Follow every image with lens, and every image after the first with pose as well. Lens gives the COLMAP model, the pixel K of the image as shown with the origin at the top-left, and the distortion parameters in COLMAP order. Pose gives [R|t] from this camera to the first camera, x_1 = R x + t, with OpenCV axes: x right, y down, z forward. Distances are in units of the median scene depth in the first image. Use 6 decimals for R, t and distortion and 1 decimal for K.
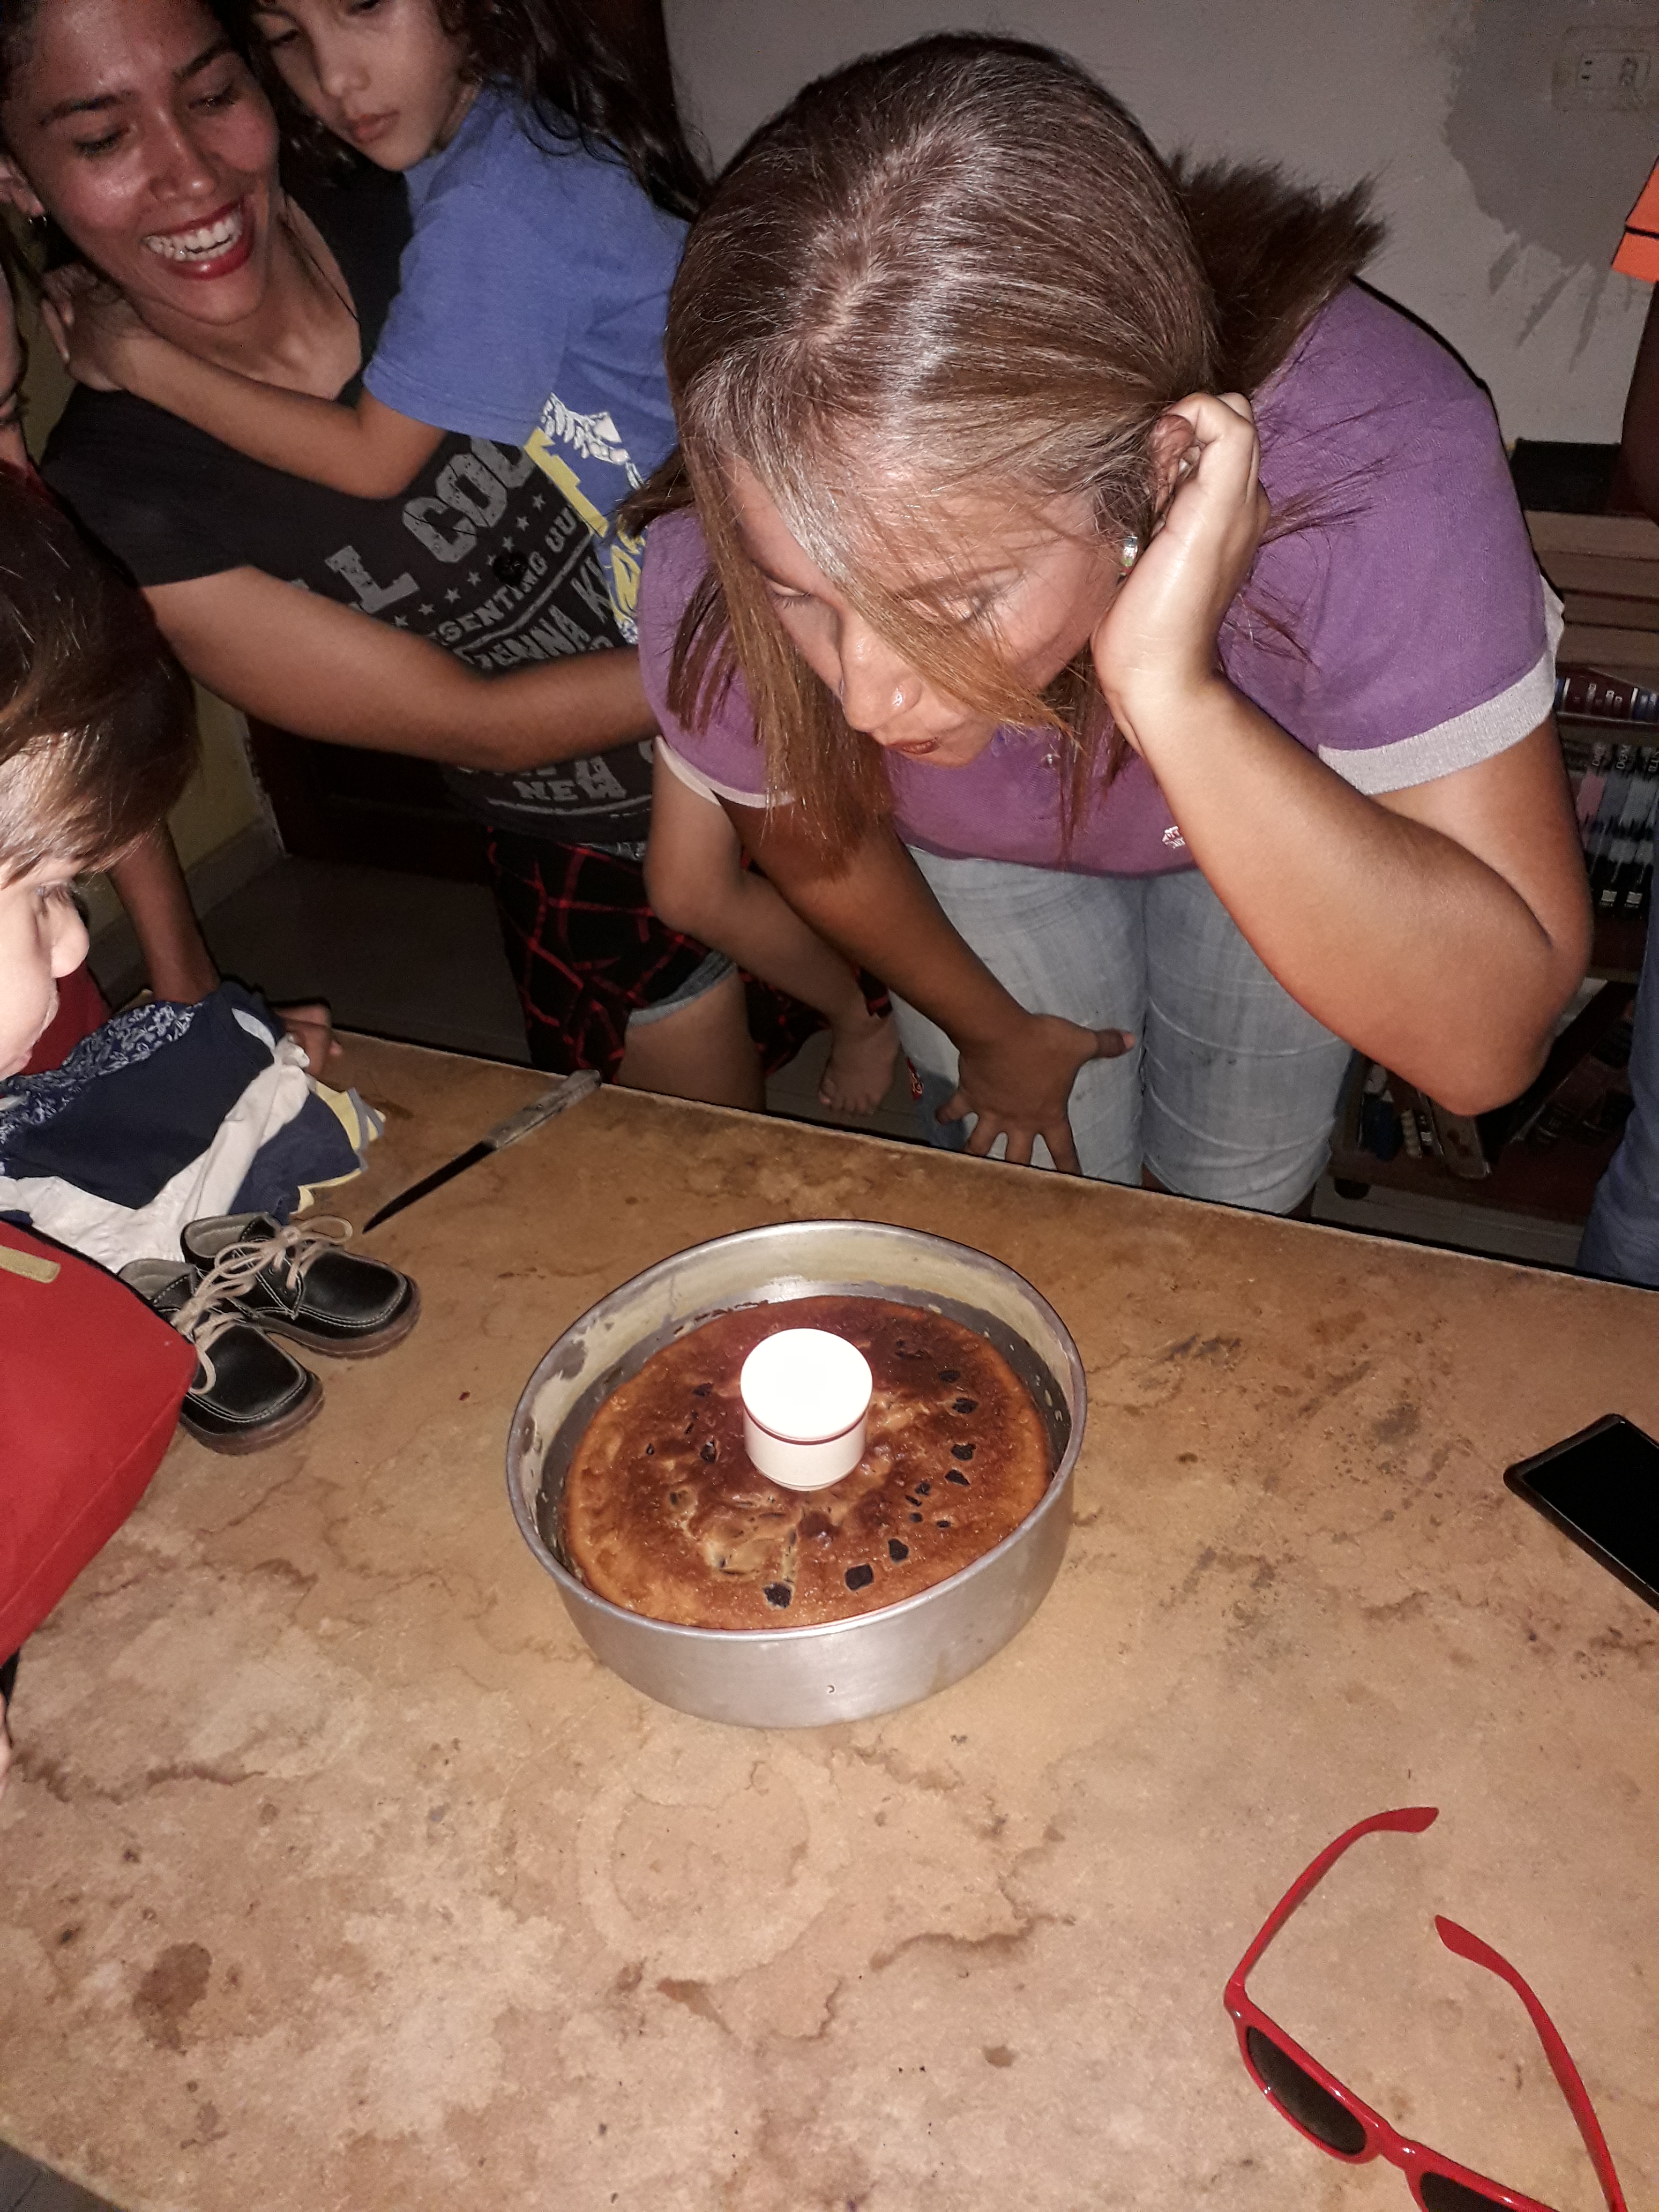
lens RADIAL K [[1738.1, 0, 823.3], [0, 1738.1, 1057.4], [0, 0, 1]] dist [0.182717, -0.563164]
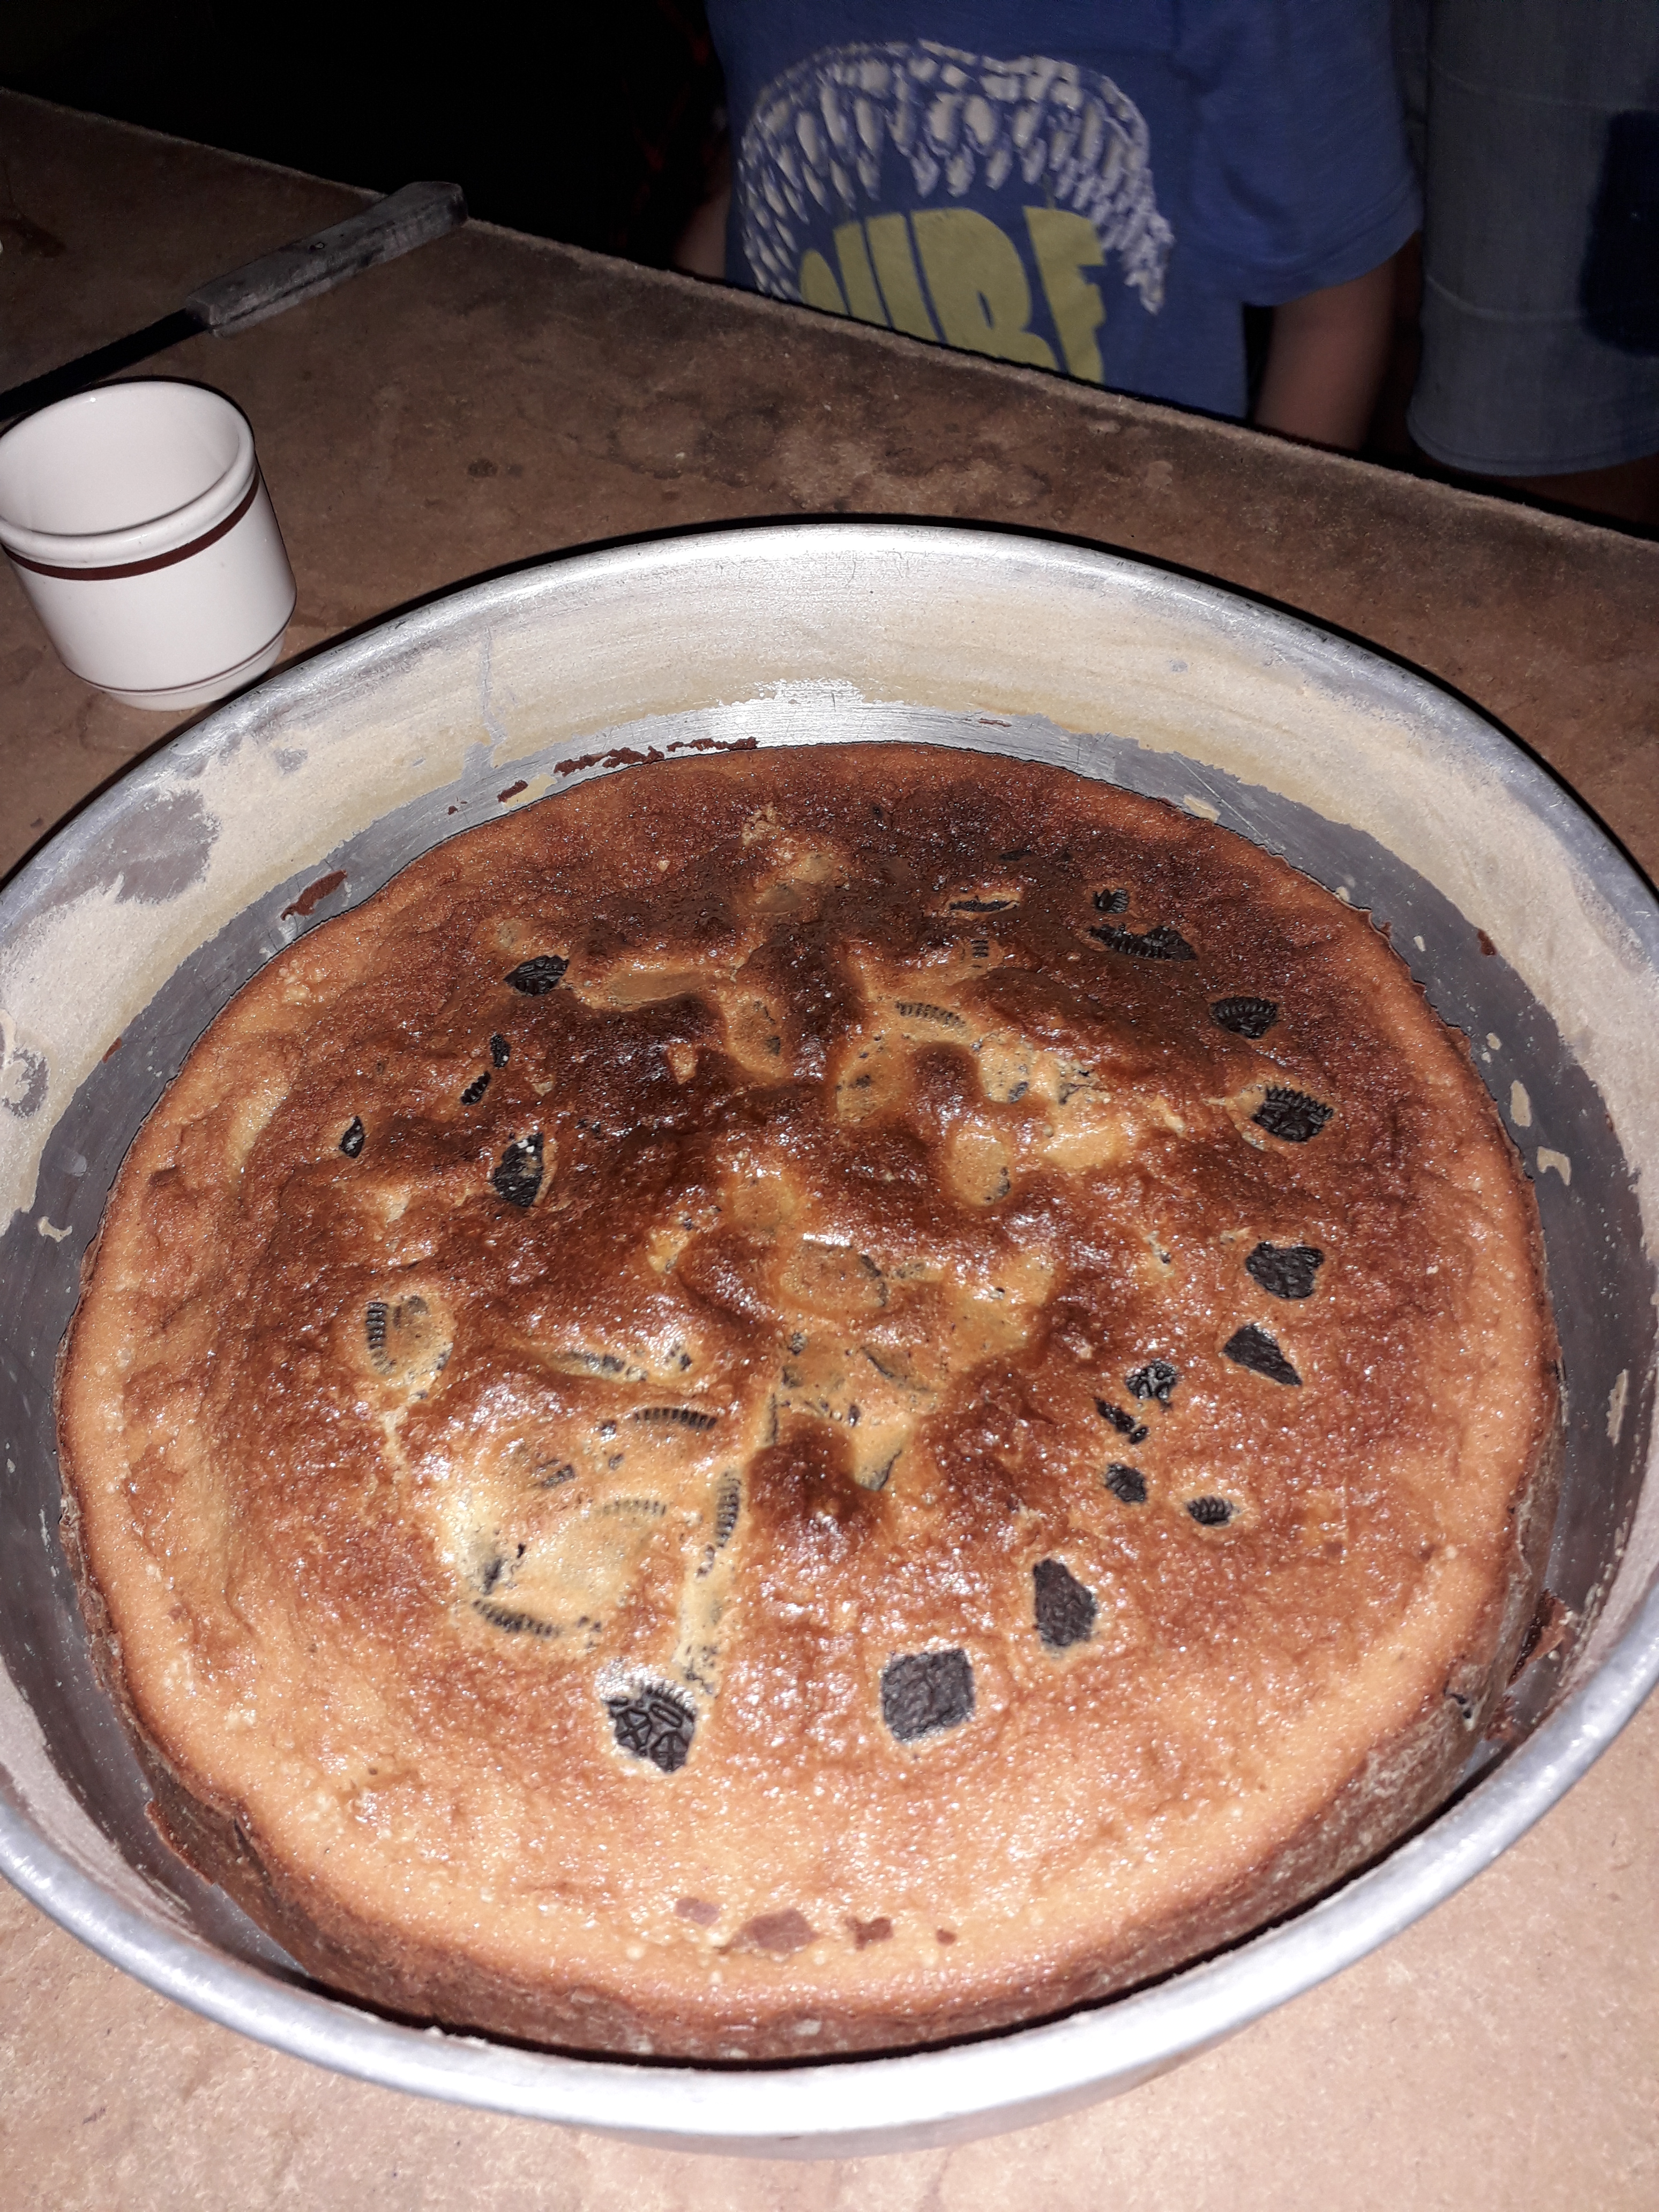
lens RADIAL K [[1738.1, 0, 823.3], [0, 1738.1, 1057.4], [0, 0, 1]] dist [0.182717, -0.563164]
pose [[0.993800, 0.109918, -0.016713, -0.003556], [-0.098866, 0.942443, 0.319418, 0.085098], [0.050861, -0.315785, 0.947467, 0.644180]]
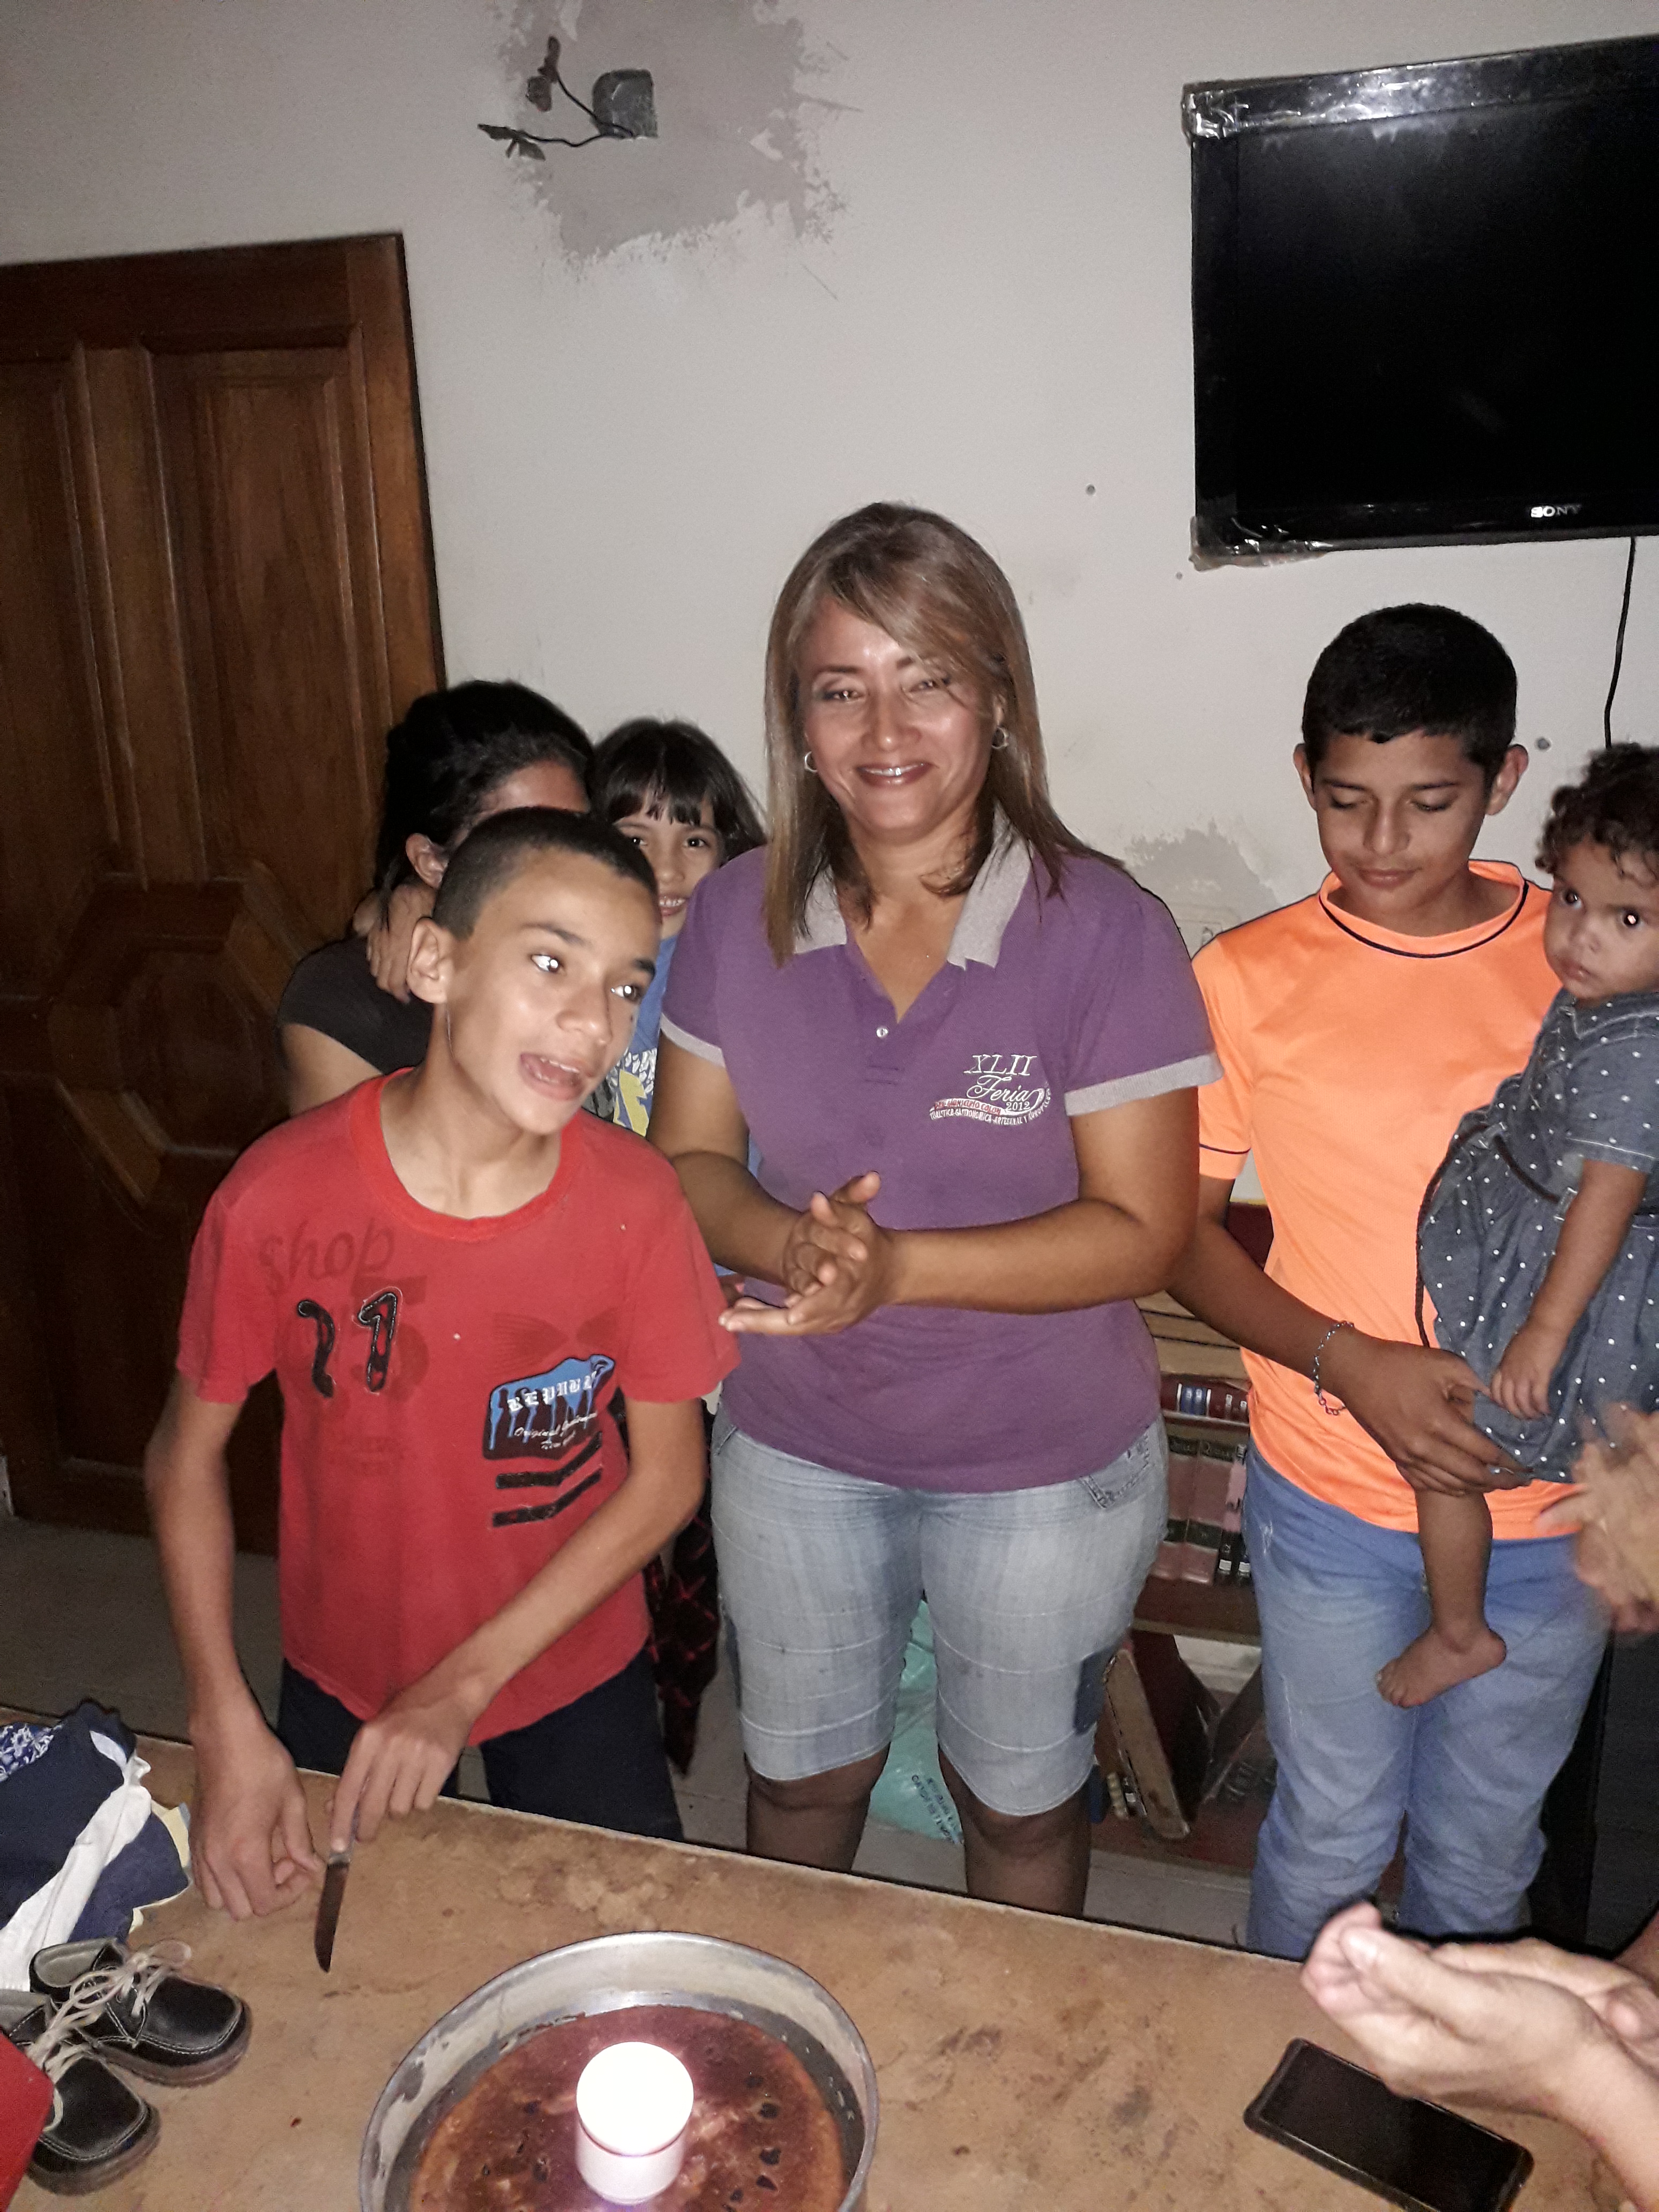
lens RADIAL K [[1755.9, 0, 833.5], [0, 1755.9, 1075.8], [0, 0, 1]] dist [0.001371, -0.011547]
pose [[0.986256, 0.041127, 0.160022, -0.082411], [0.013552, 0.945124, -0.326432, -0.058721], [-0.164666, 0.324114, 0.931577, -0.262229]]
